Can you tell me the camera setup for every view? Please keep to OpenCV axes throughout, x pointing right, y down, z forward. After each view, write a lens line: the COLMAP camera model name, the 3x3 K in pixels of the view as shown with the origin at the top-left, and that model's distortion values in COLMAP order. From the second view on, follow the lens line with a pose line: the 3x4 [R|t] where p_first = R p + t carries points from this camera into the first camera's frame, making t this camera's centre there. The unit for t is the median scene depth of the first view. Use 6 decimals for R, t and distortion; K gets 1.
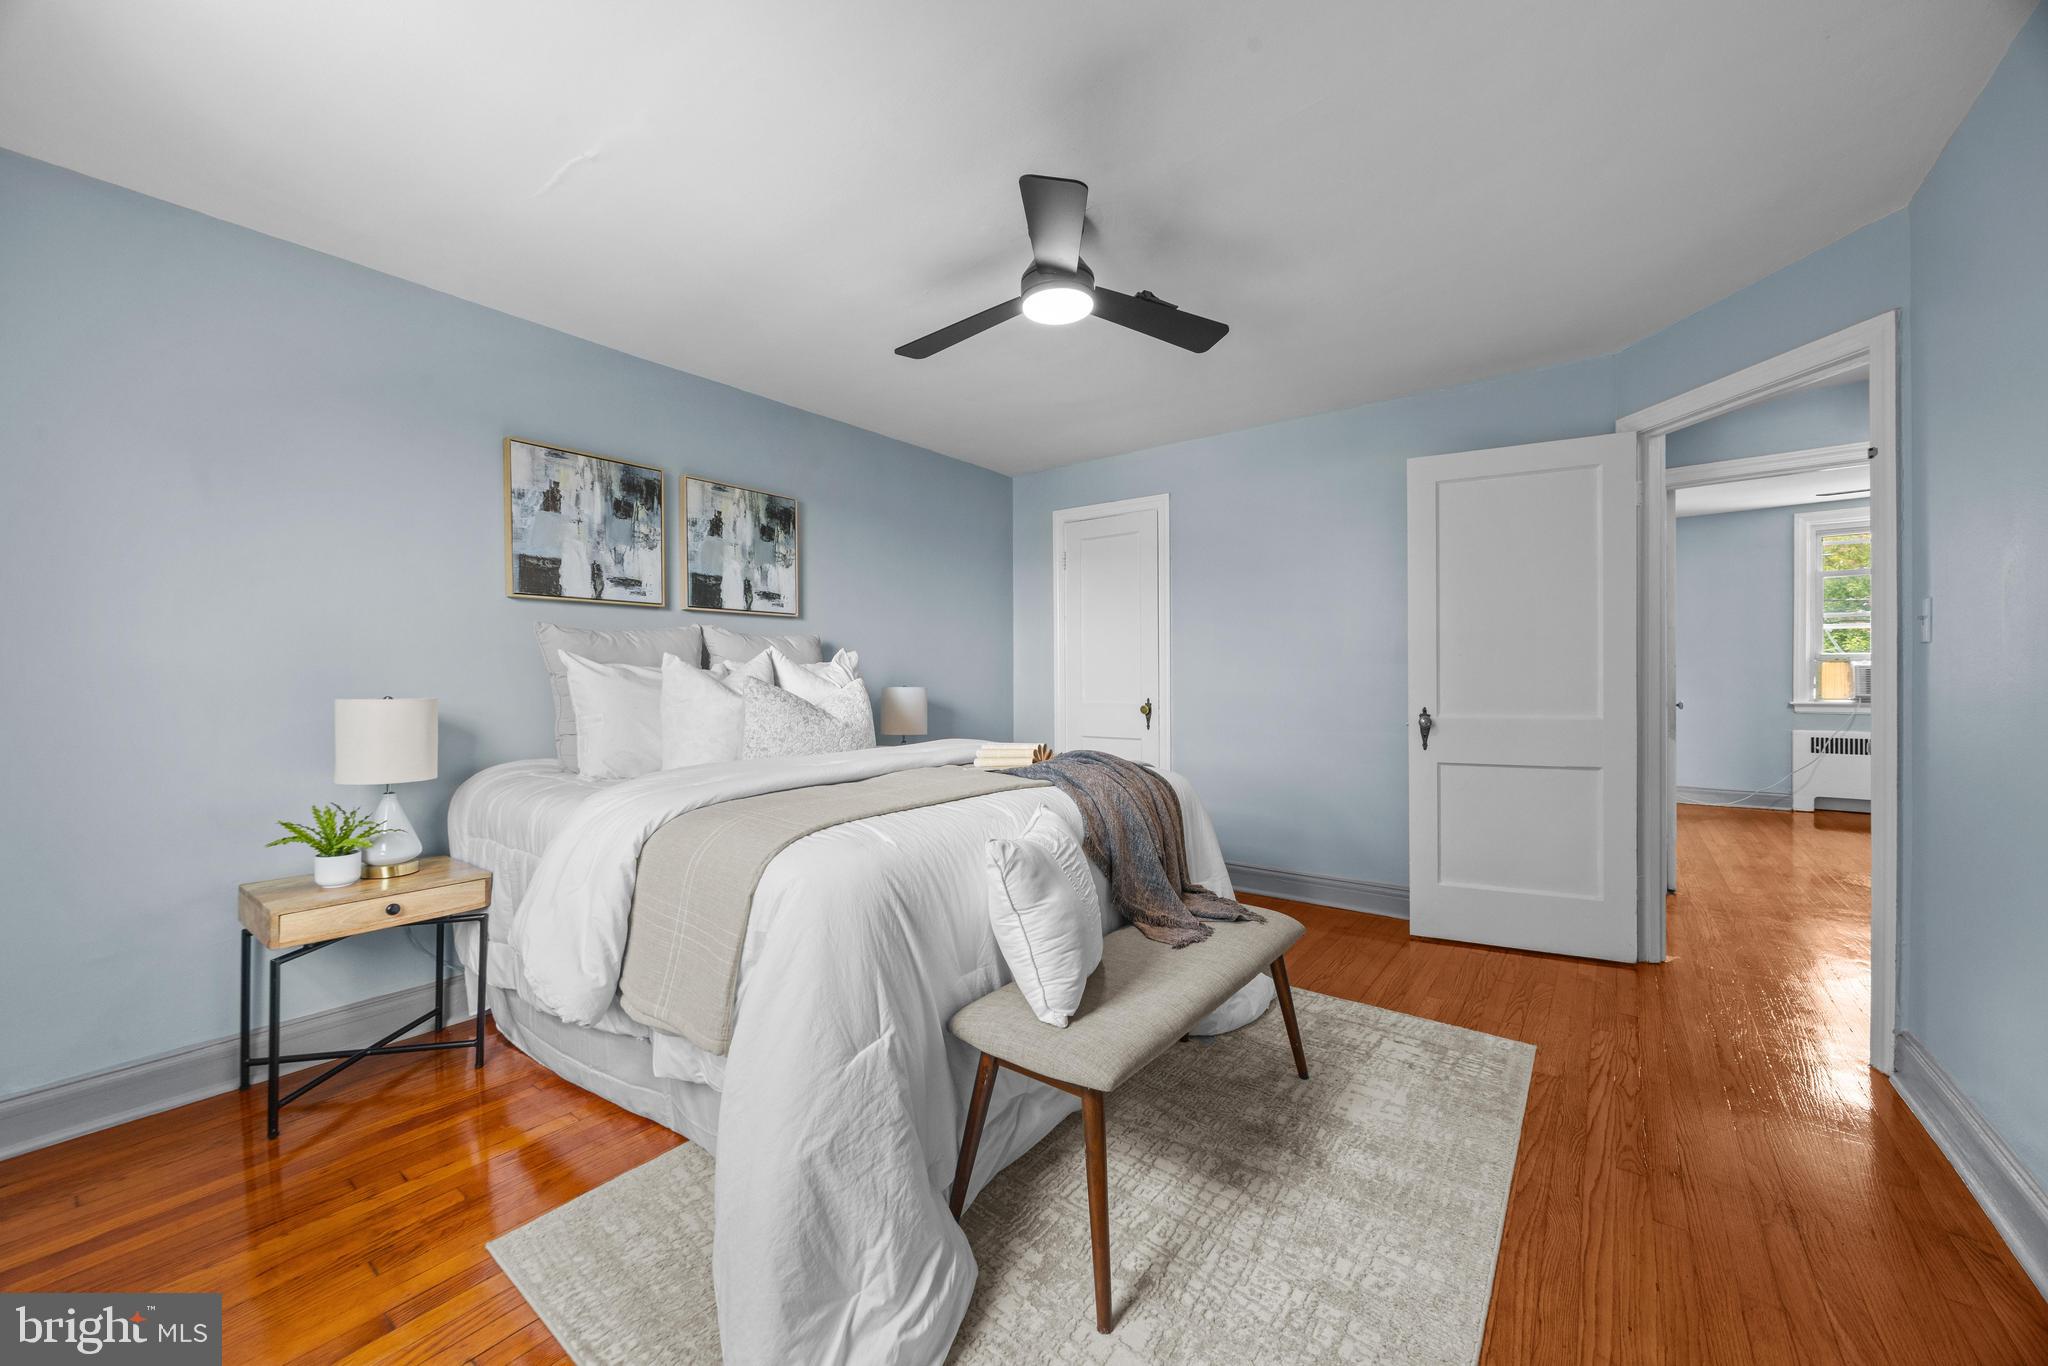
lens RADIAL K [[782.1, 0, 1025.5], [0, 782.1, 674.3], [0, 0, 1]] dist [0.060897, 0.000005]
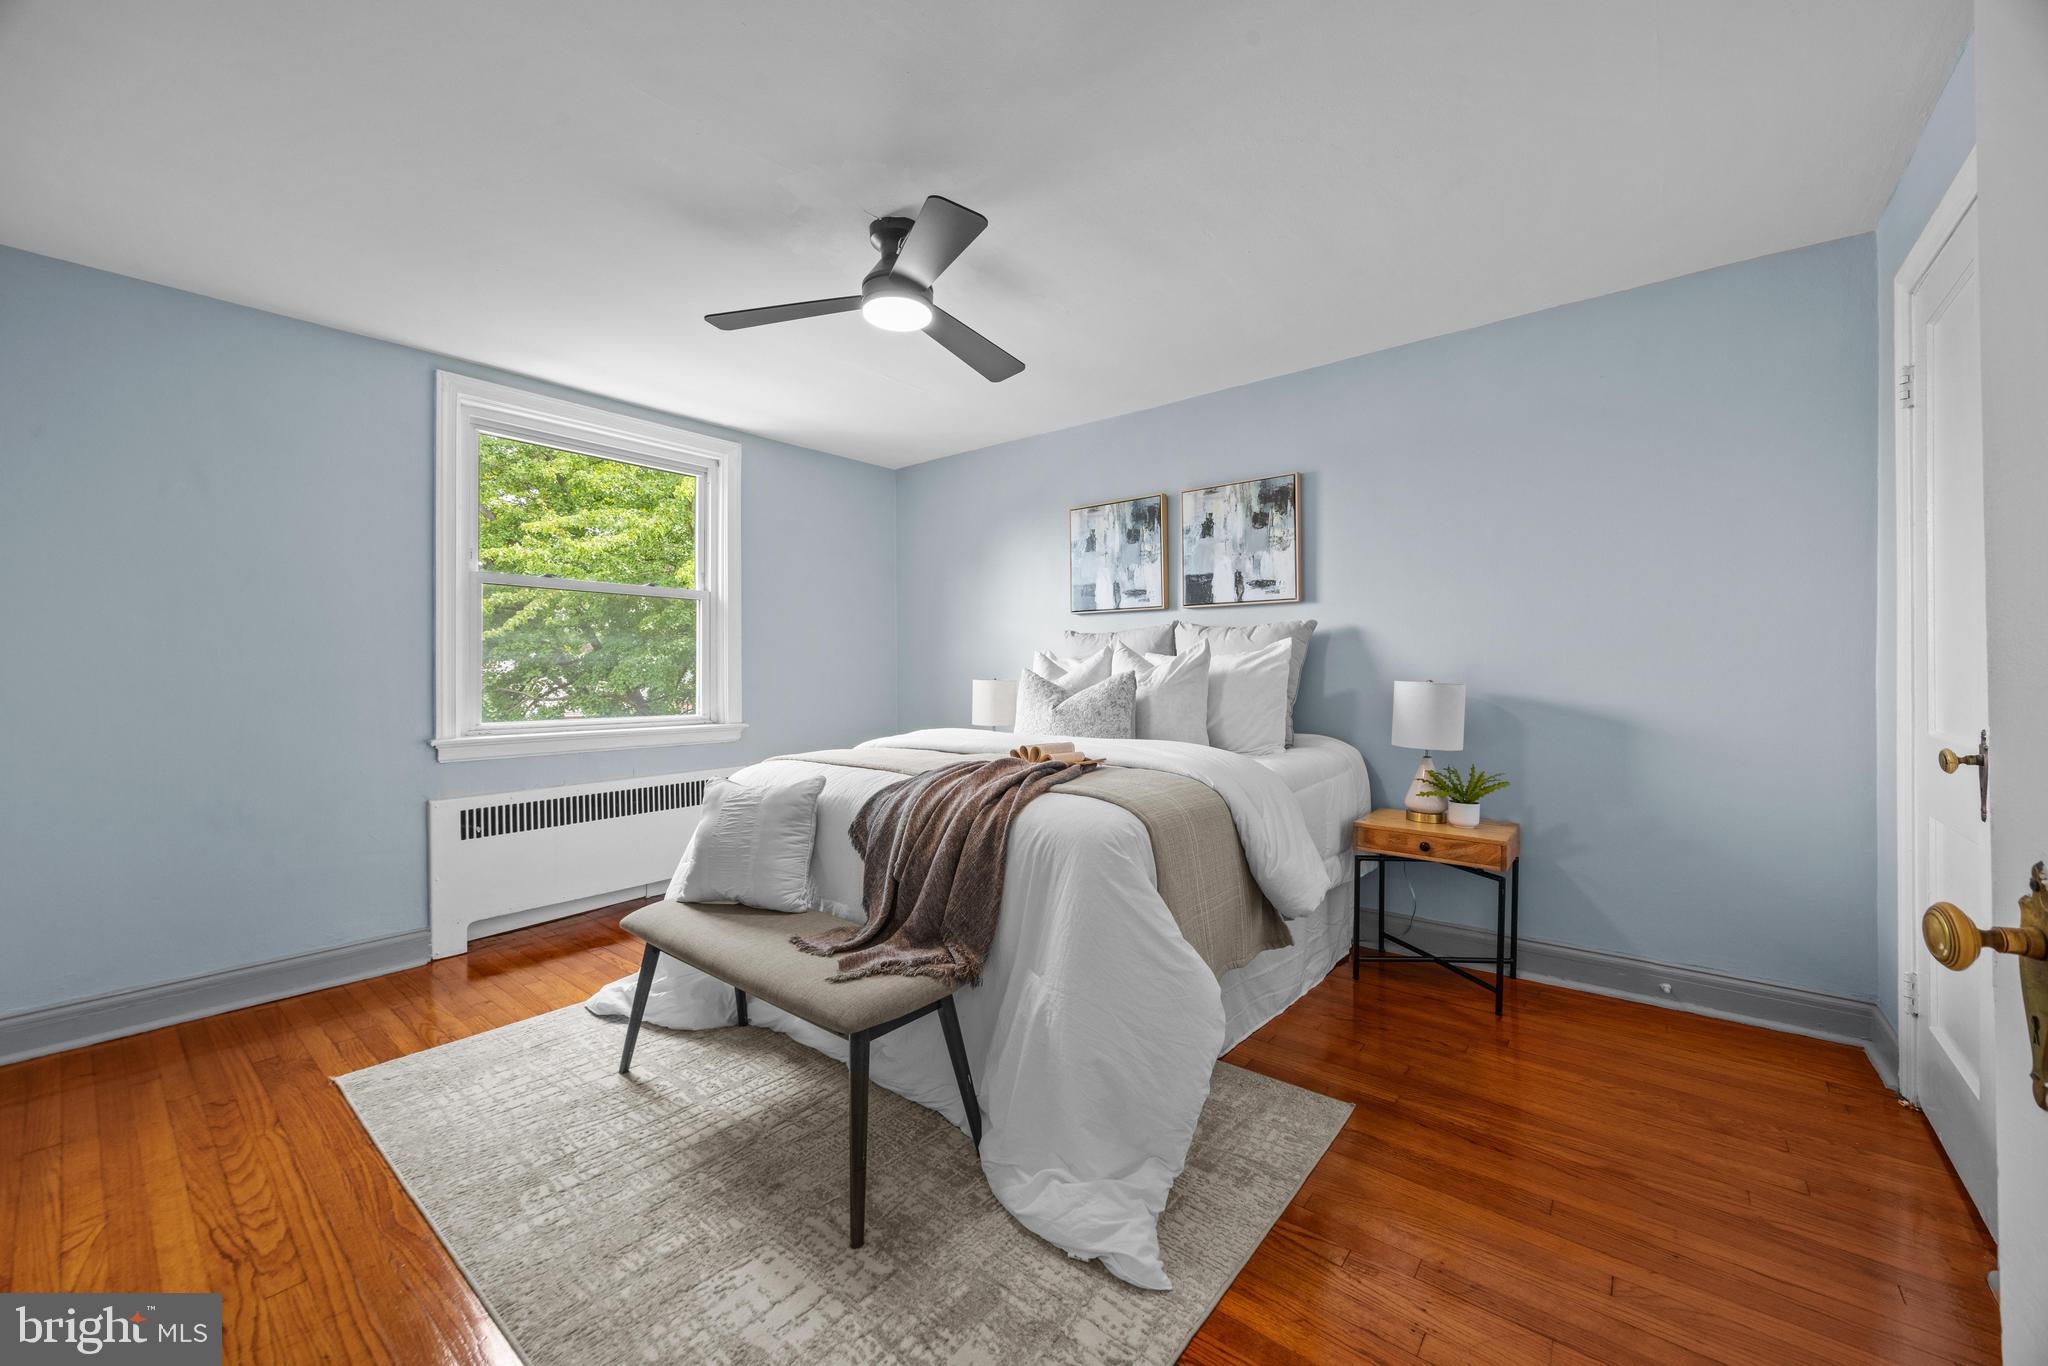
lens RADIAL K [[772.6, 0, 1019.9], [0, 772.6, 679.3], [0, 0, 1]] dist [-0.003166, -0.000179]
pose [[-0.040051, 0.012430, -0.999120, 0.679603], [-0.004372, 0.999911, 0.012615, 0.007213], [0.999188, 0.004873, -0.039993, 0.793964]]
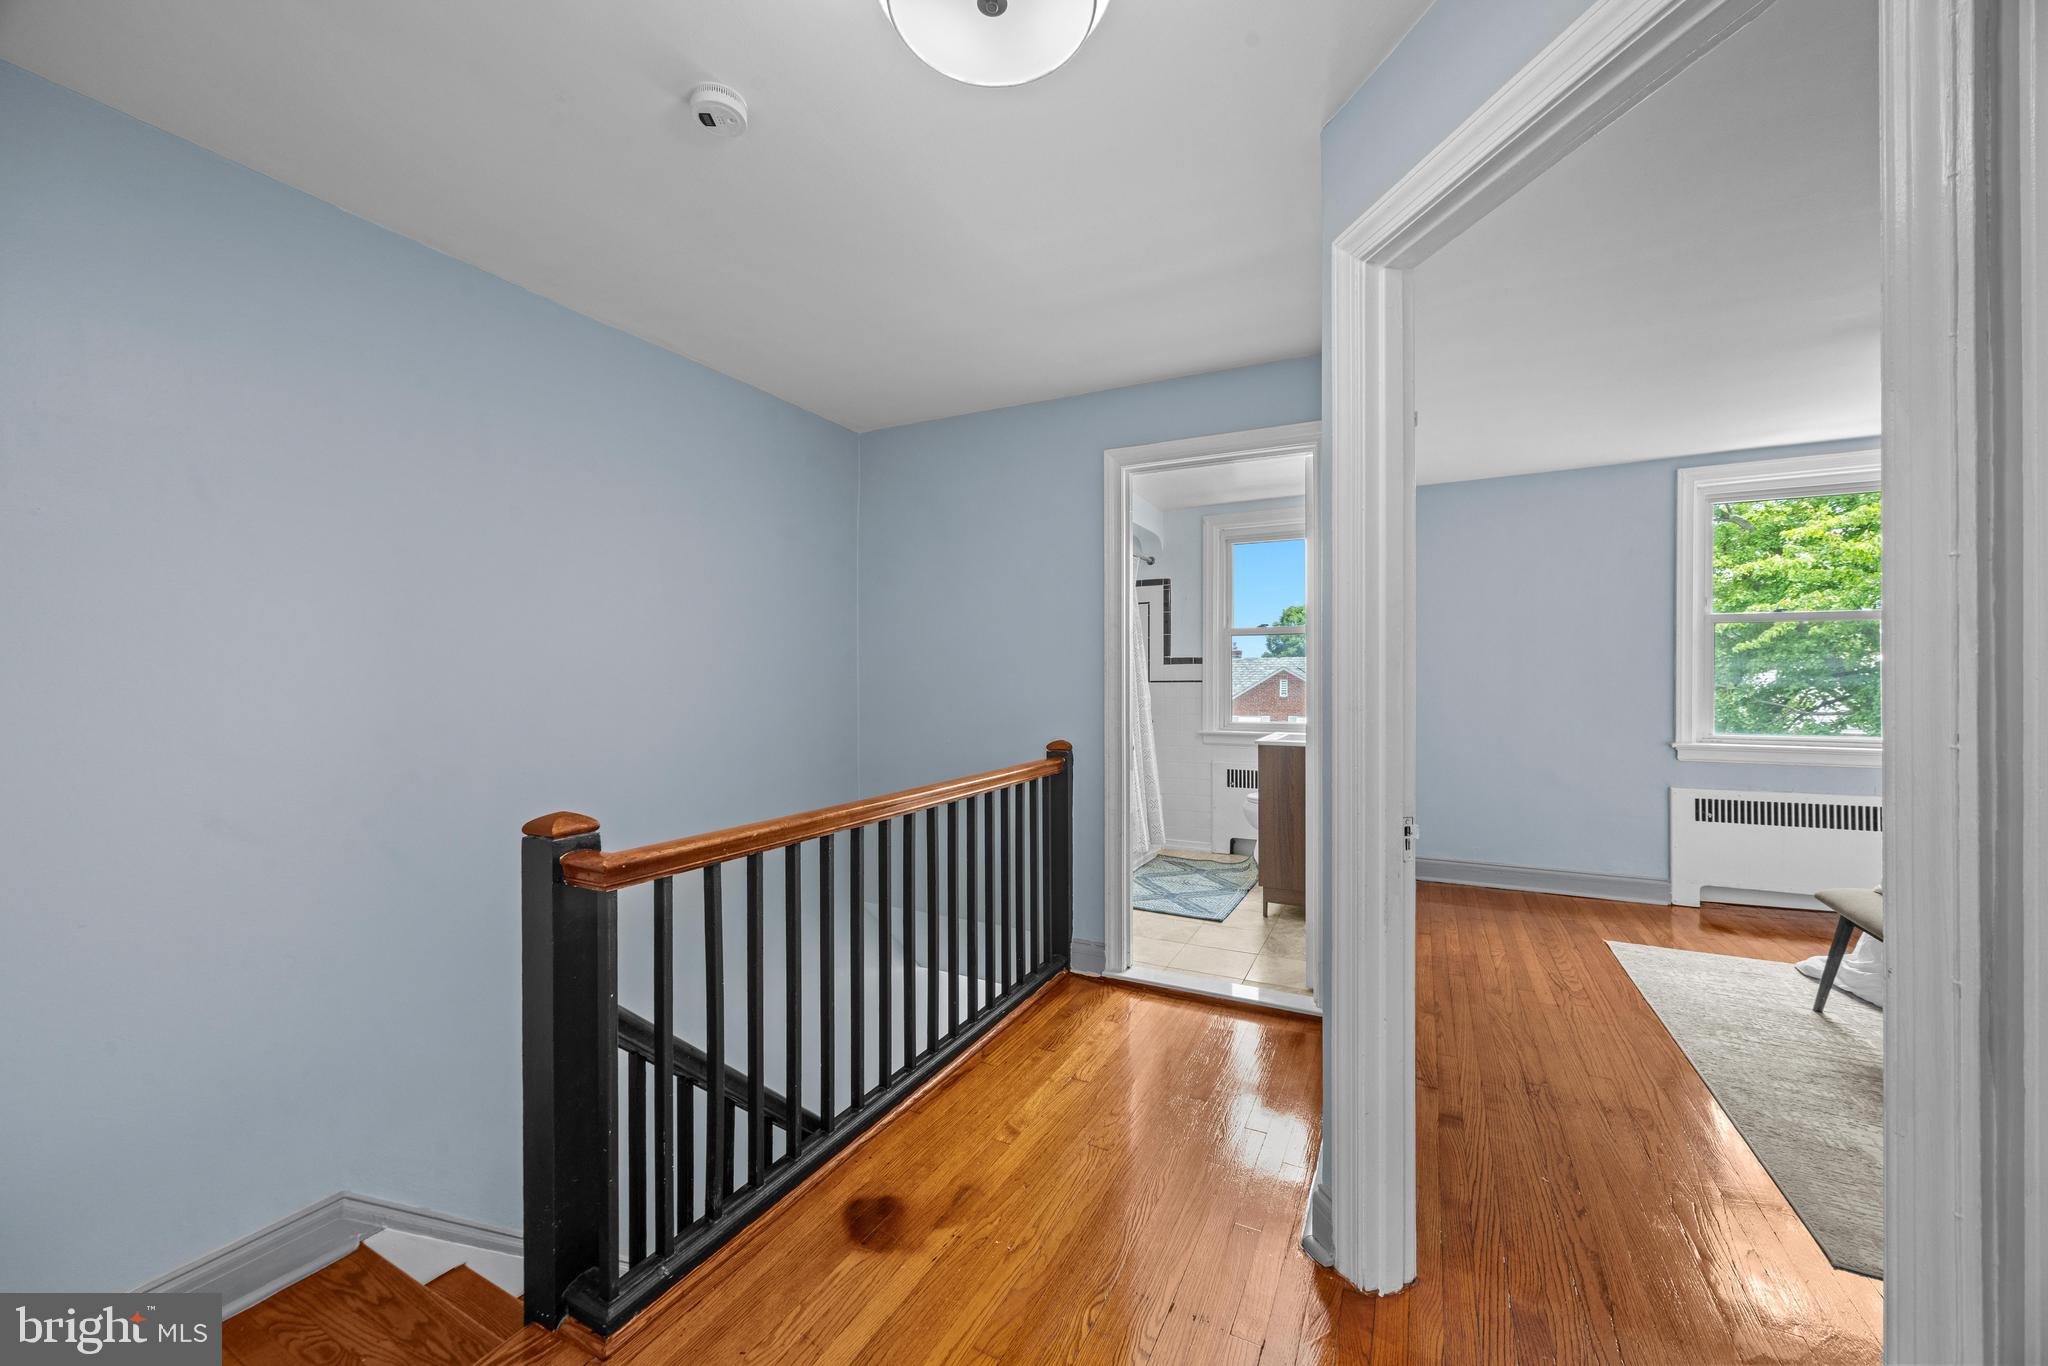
lens RADIAL K [[772.6, 0, 1019.9], [0, 772.6, 679.3], [0, 0, 1]] dist [-0.003166, -0.000179]
pose [[-0.987284, 0.006107, -0.158847, 1.032518], [0.005533, 0.999976, 0.004055, -0.019987], [0.158868, 0.003124, -0.987295, 1.121827]]
